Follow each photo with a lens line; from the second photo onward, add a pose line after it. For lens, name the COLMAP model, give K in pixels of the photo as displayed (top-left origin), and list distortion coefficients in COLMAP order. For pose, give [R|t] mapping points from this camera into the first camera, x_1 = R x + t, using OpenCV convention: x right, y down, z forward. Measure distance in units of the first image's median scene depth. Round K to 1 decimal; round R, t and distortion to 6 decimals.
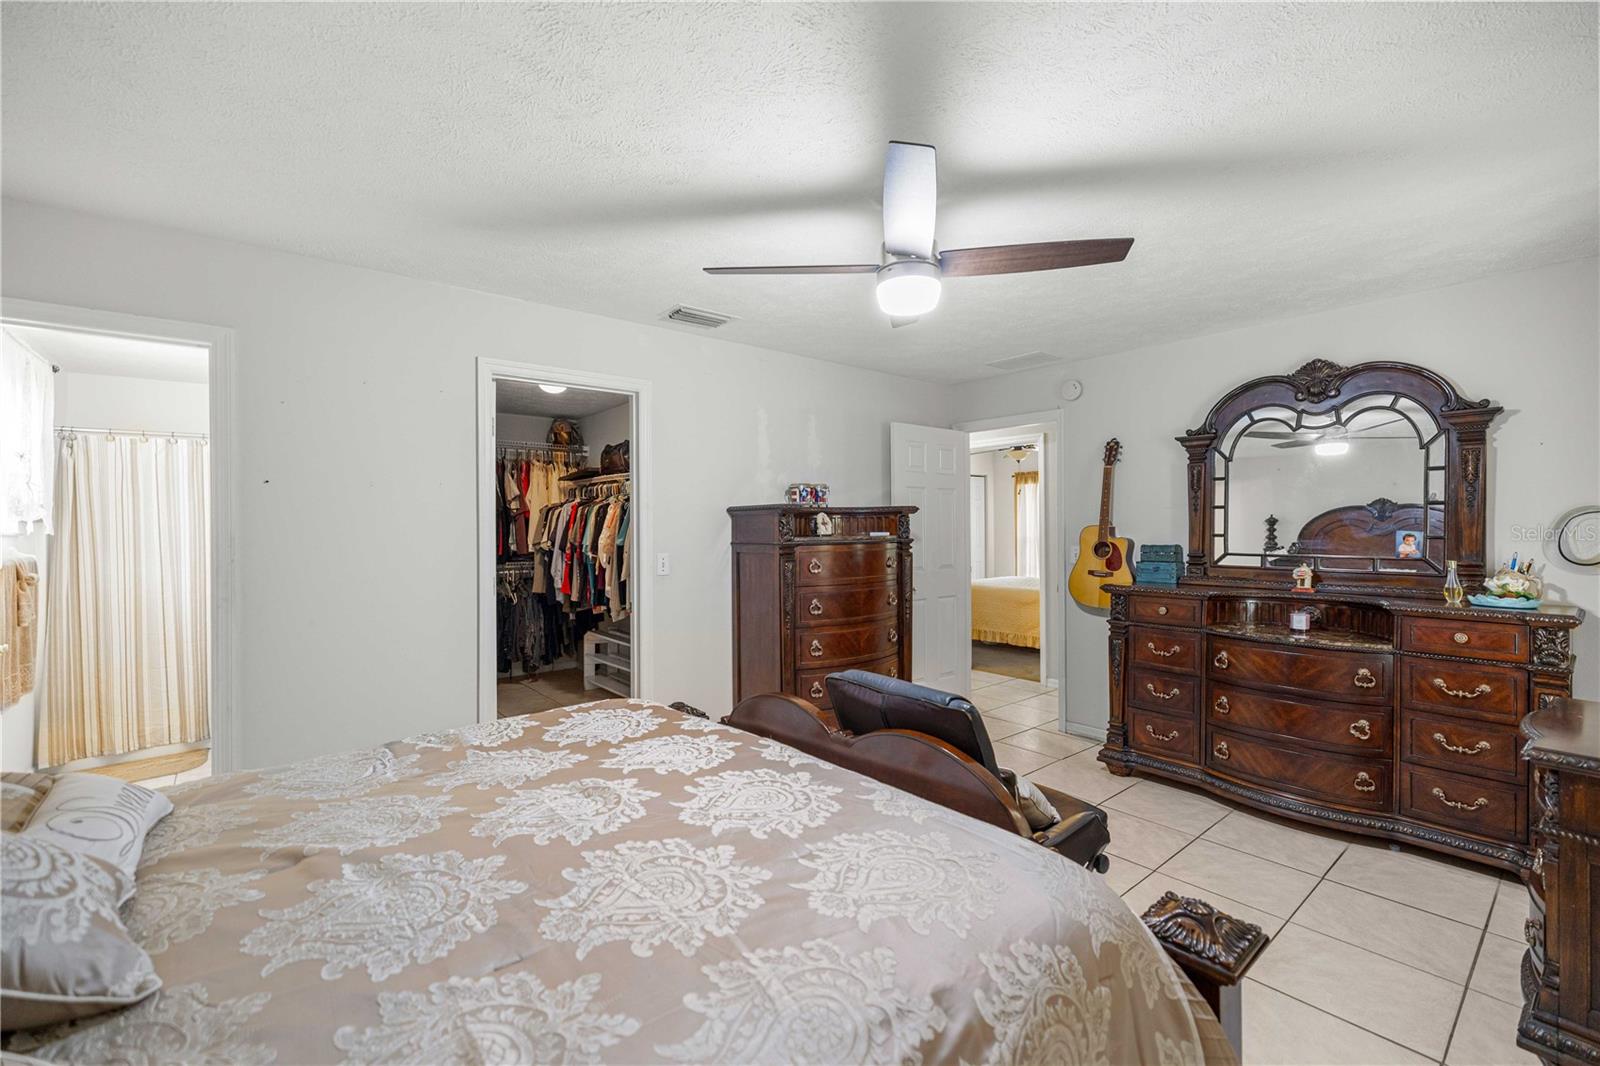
lens RADIAL K [[673.1, 0, 797.4], [0, 673.1, 522.9], [0, 0, 1]] dist [-0.000284, 0.000323]
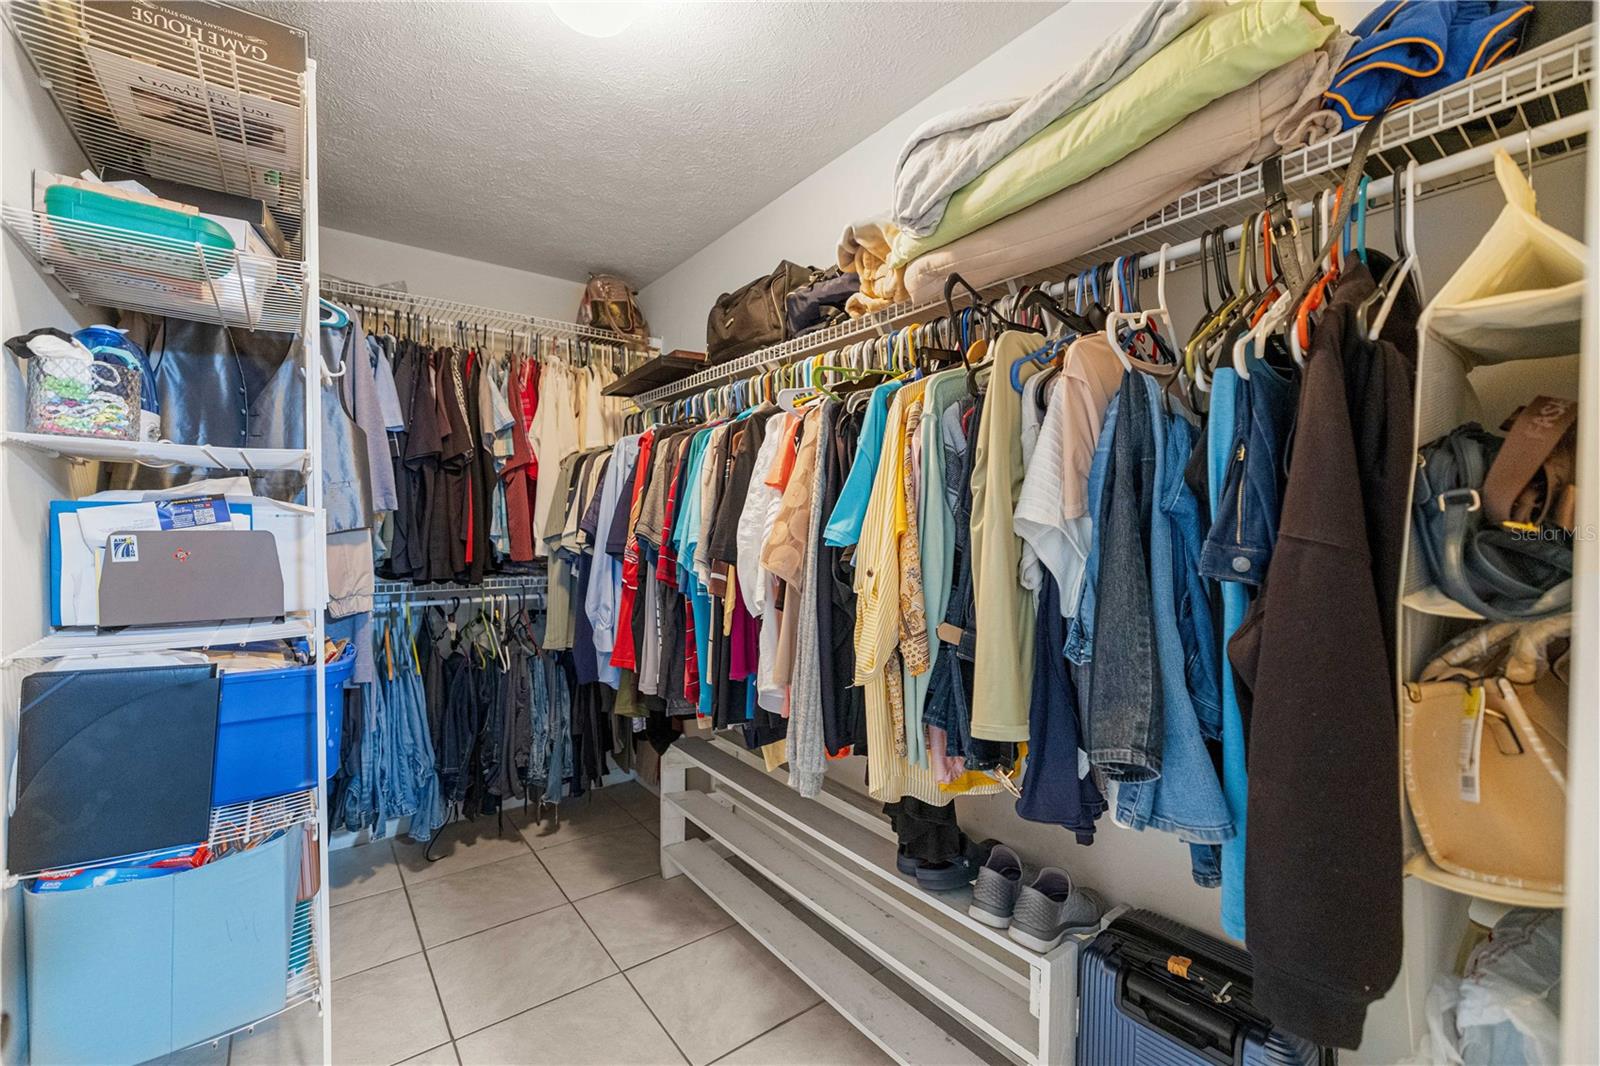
lens RADIAL K [[673.1, 0, 797.4], [0, 673.1, 522.9], [0, 0, 1]] dist [-0.000284, 0.000323]
pose [[0.998972, 0.003159, -0.045221, -0.209979], [-0.002541, 0.999903, 0.013711, 0.015407], [0.045260, -0.013582, 0.998883, 0.572458]]
